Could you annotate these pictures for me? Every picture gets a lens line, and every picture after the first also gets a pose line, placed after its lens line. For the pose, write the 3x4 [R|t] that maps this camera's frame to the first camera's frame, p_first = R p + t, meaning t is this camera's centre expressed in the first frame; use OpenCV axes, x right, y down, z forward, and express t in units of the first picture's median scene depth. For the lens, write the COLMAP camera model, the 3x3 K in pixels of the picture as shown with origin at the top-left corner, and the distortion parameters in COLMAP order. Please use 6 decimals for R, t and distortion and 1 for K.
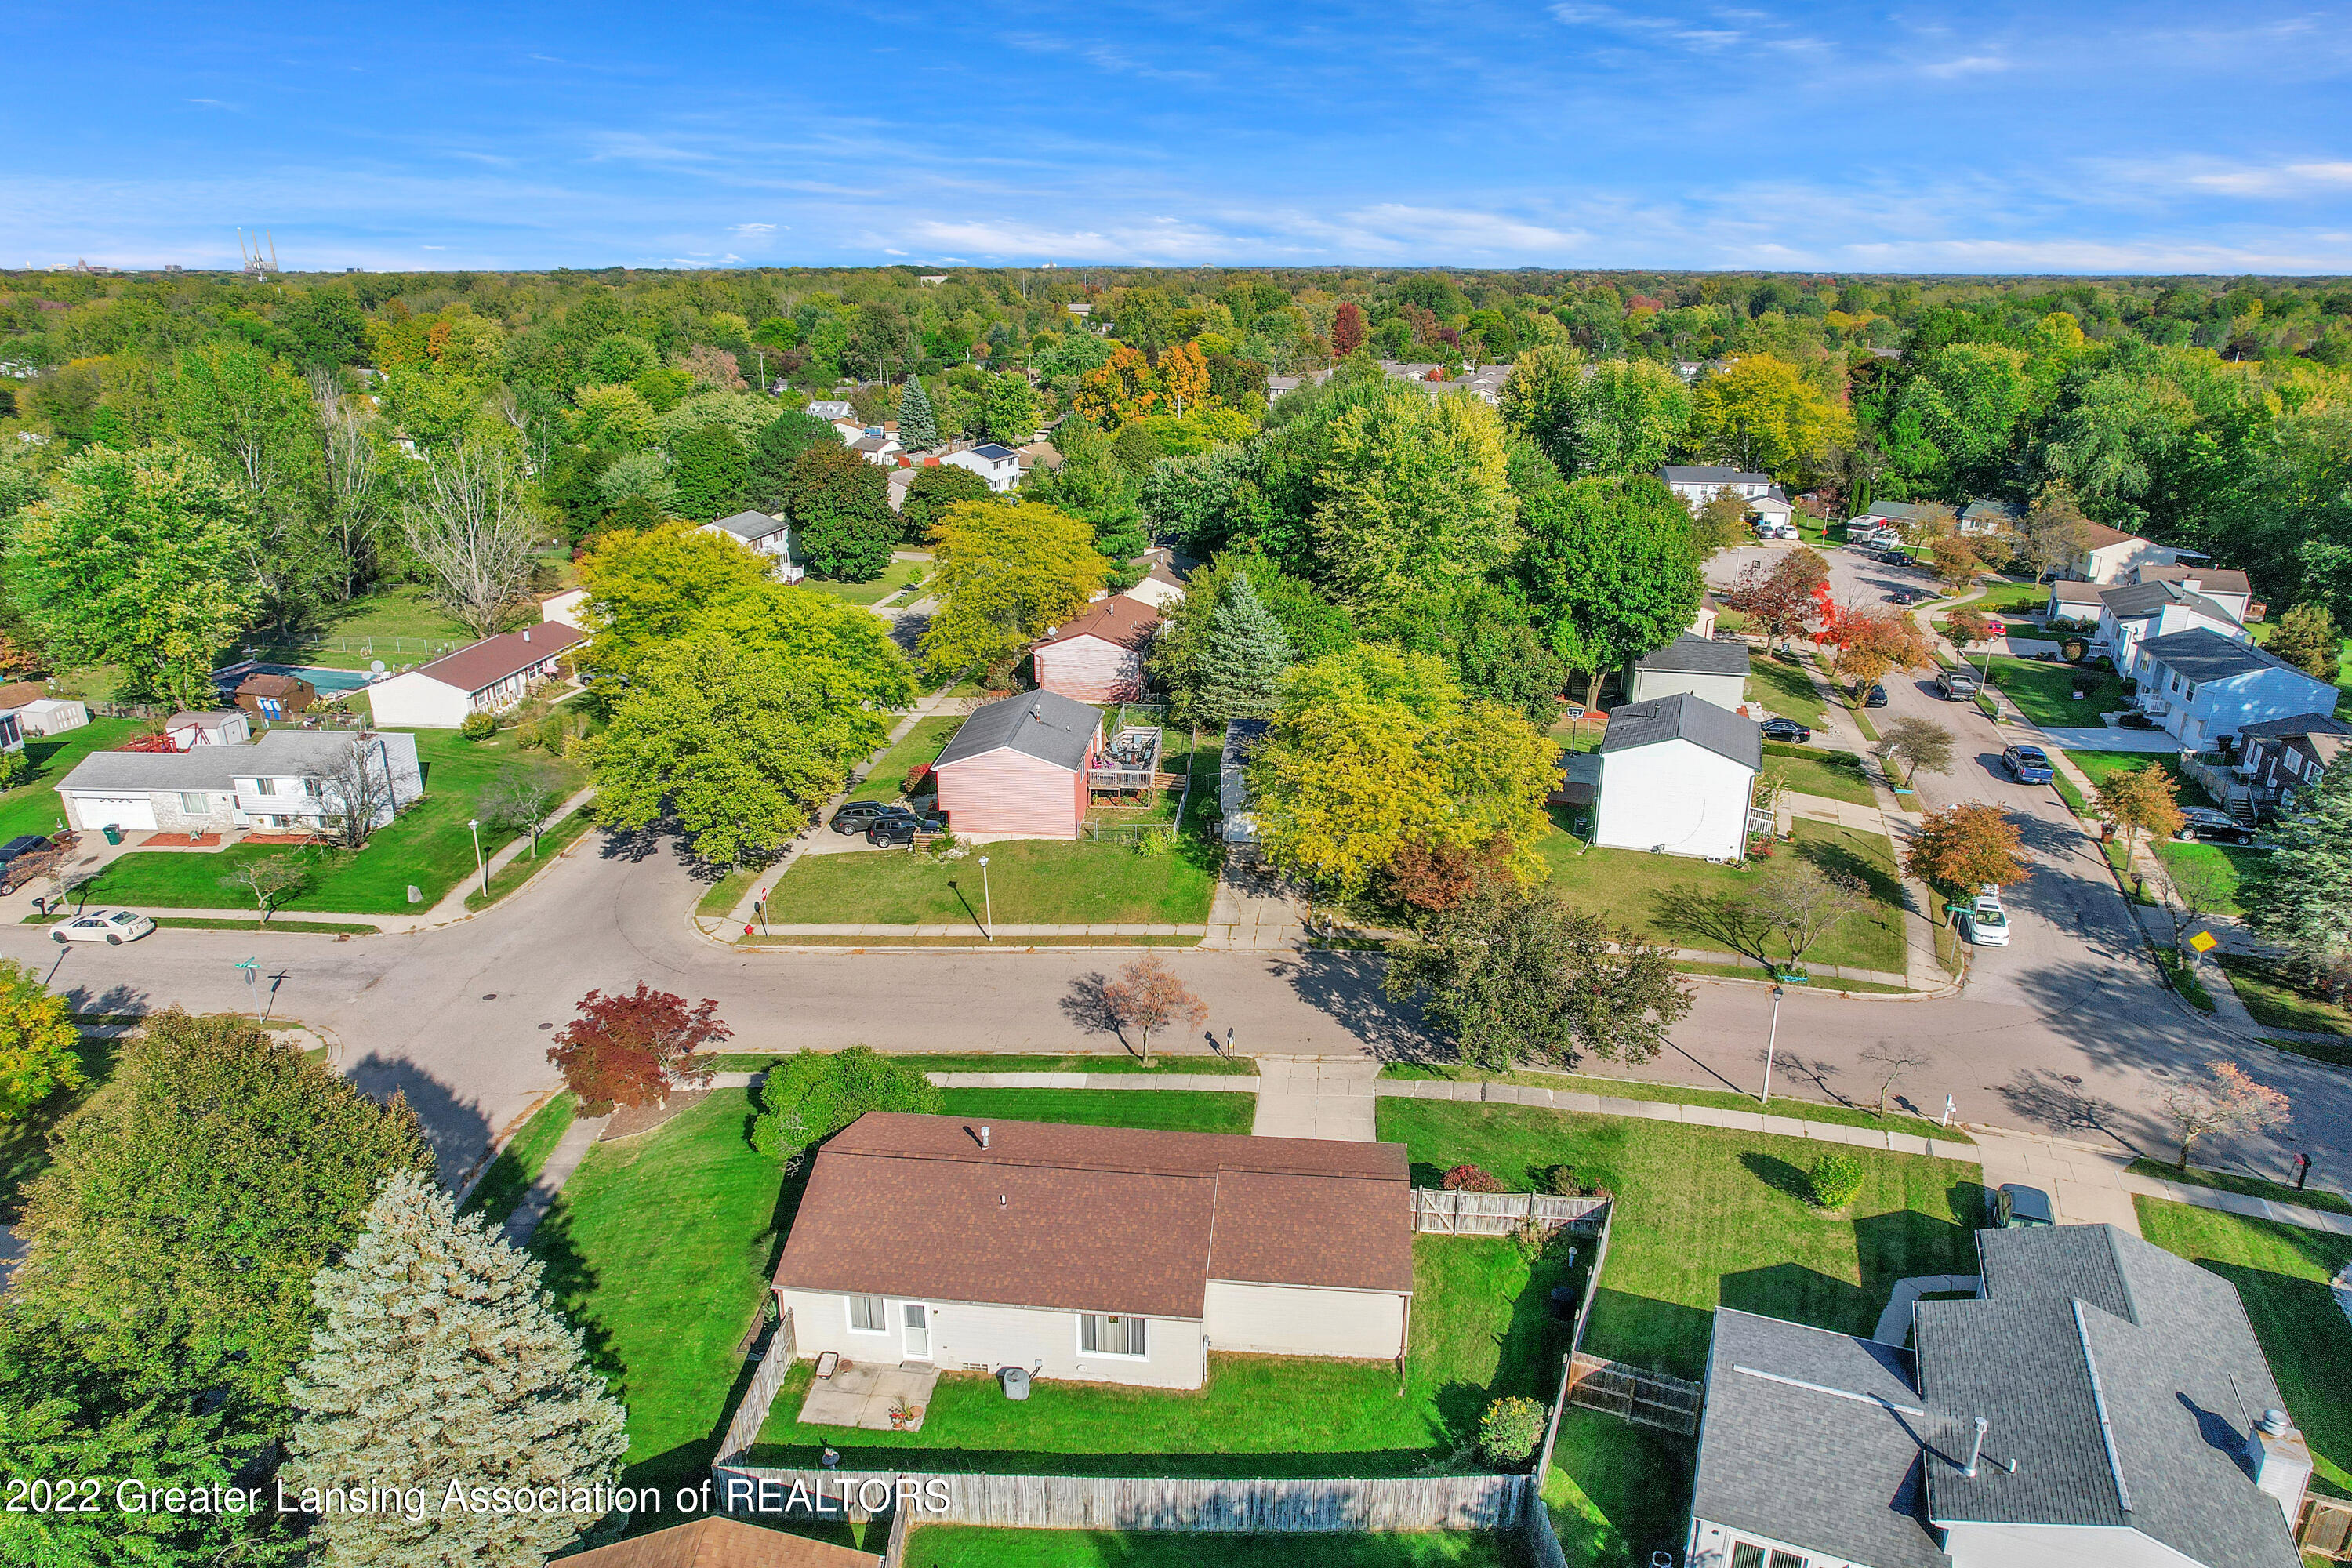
lens RADIAL K [[1535.6, 0, 1193.2], [0, 1535.6, 809.7], [0, 0, 1]] dist [-0.076167, 0.072197]
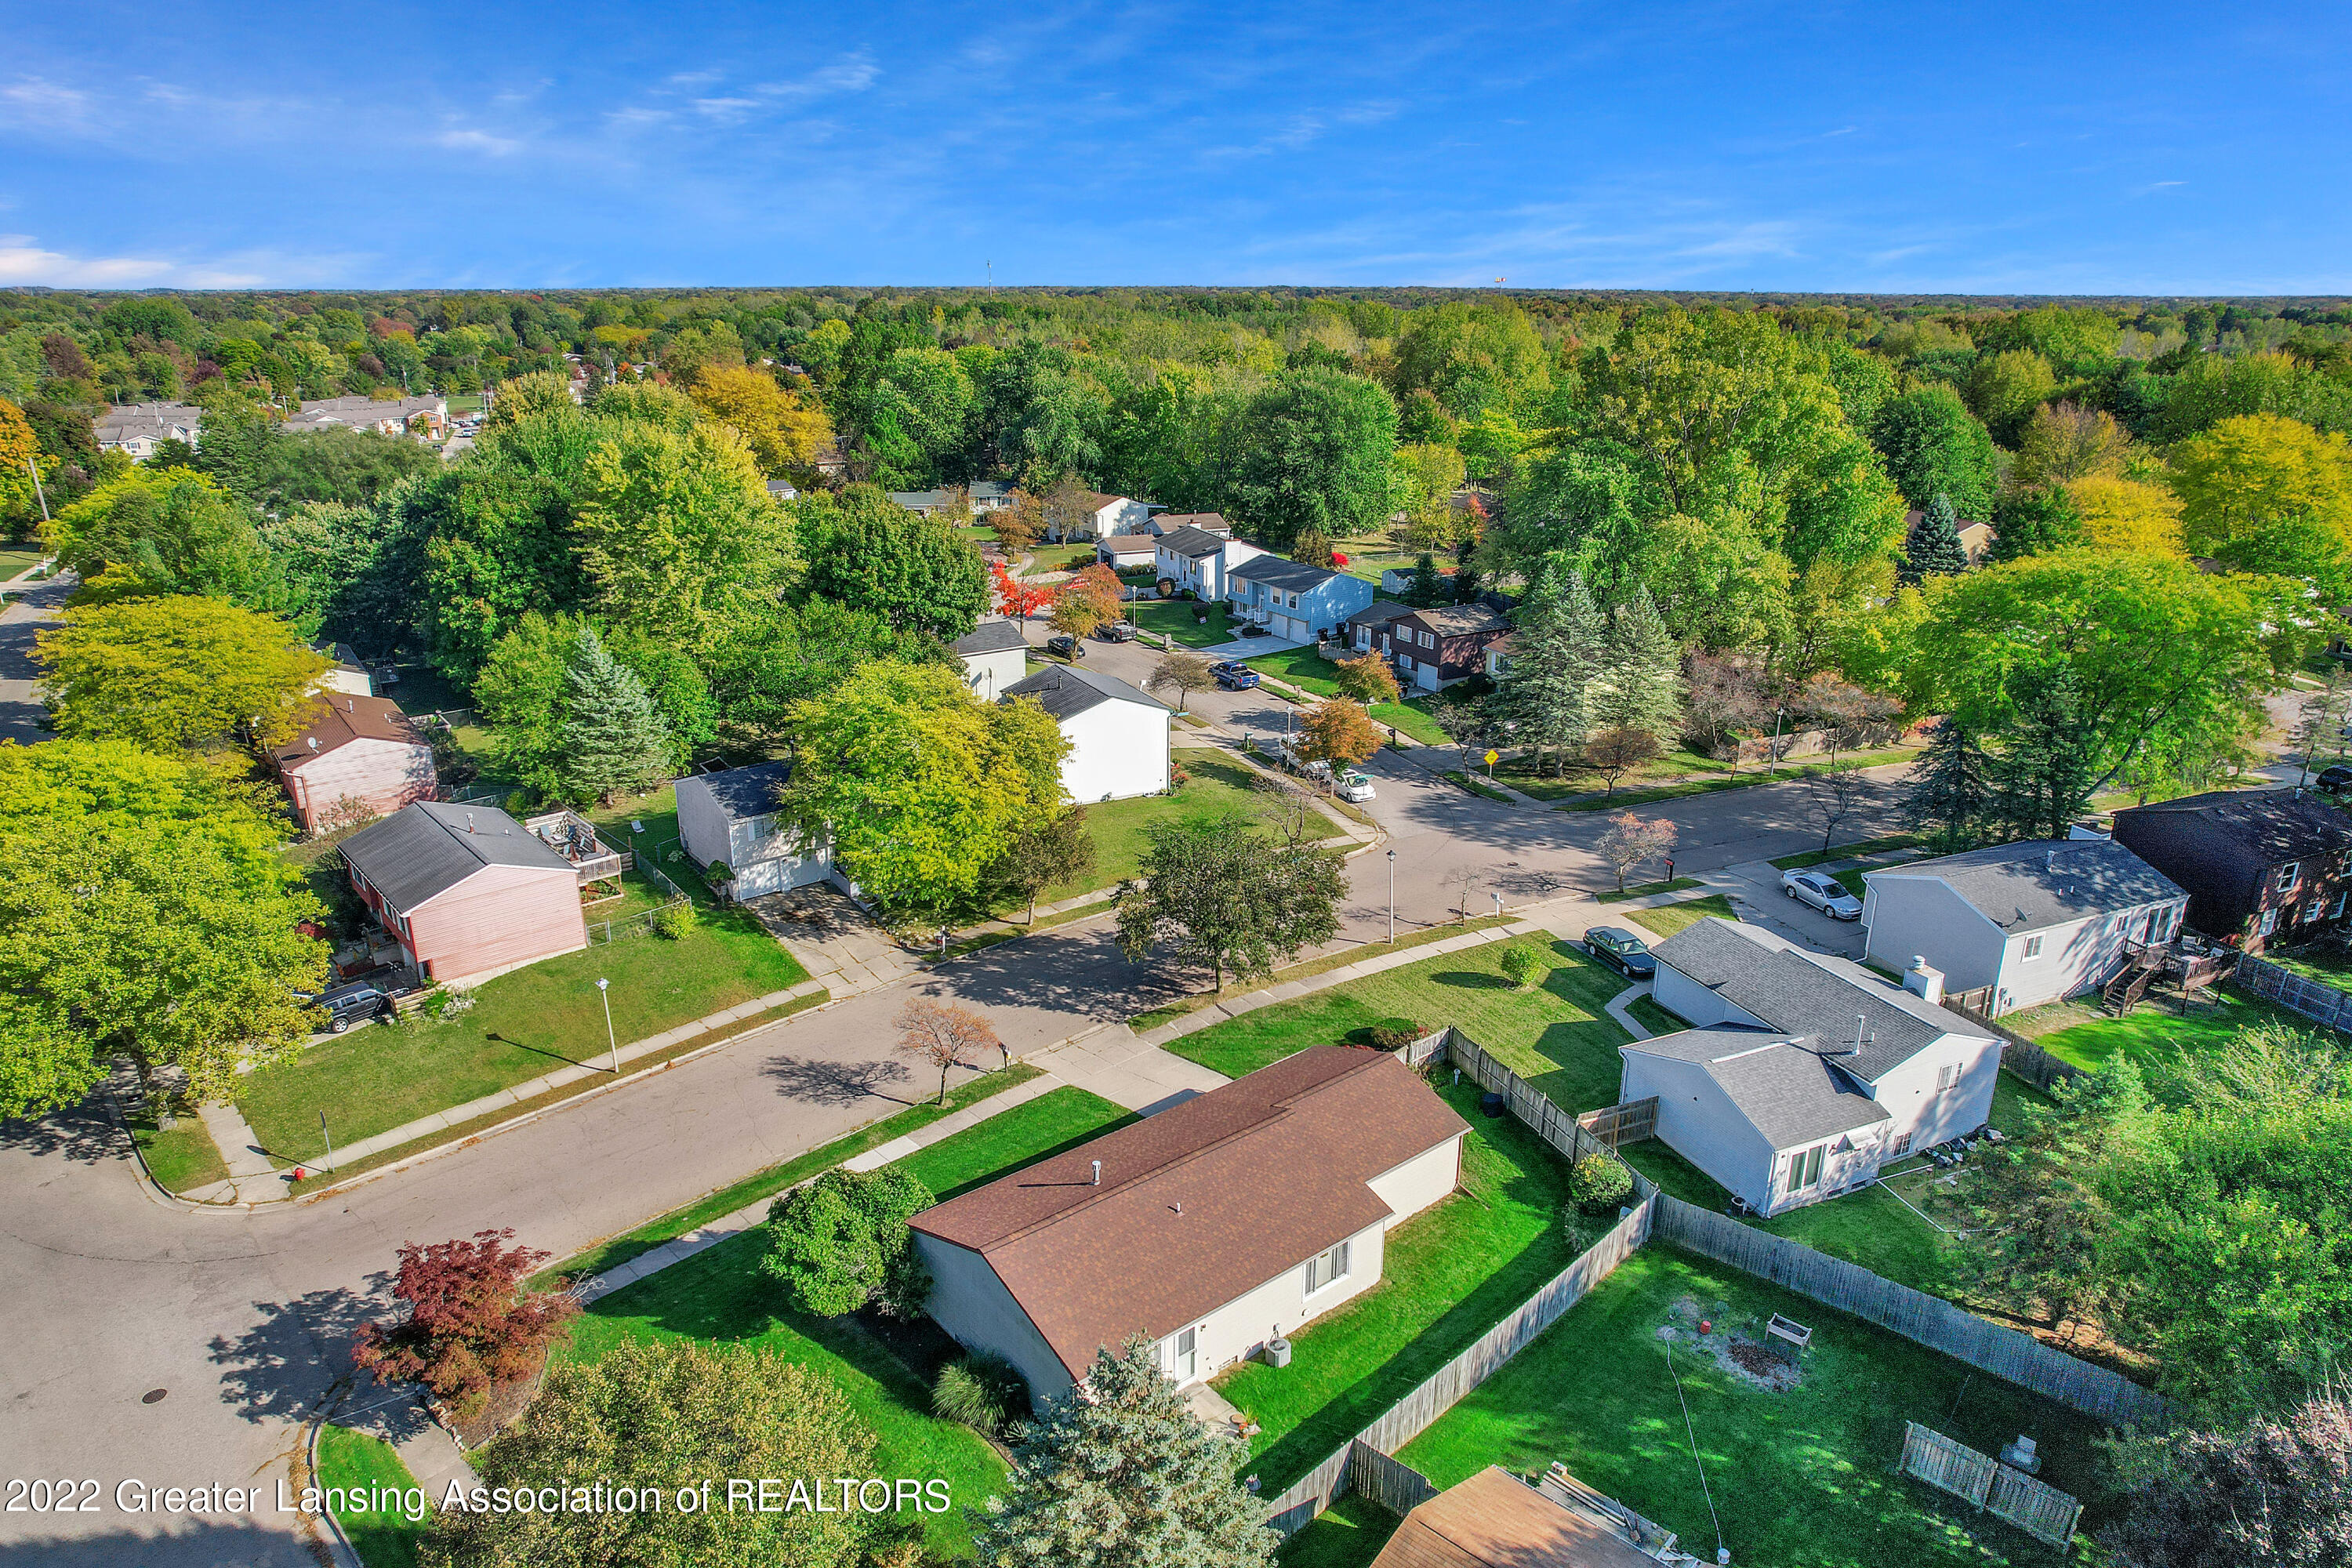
lens RADIAL K [[1535.6, 0, 1193.2], [0, 1535.6, 809.7], [0, 0, 1]] dist [-0.076167, 0.072197]
pose [[0.685844, -0.237110, 0.688039, -0.345886], [0.243418, 0.965722, 0.090163, -0.041680], [-0.685833, 0.105643, 0.720051, 0.104895]]
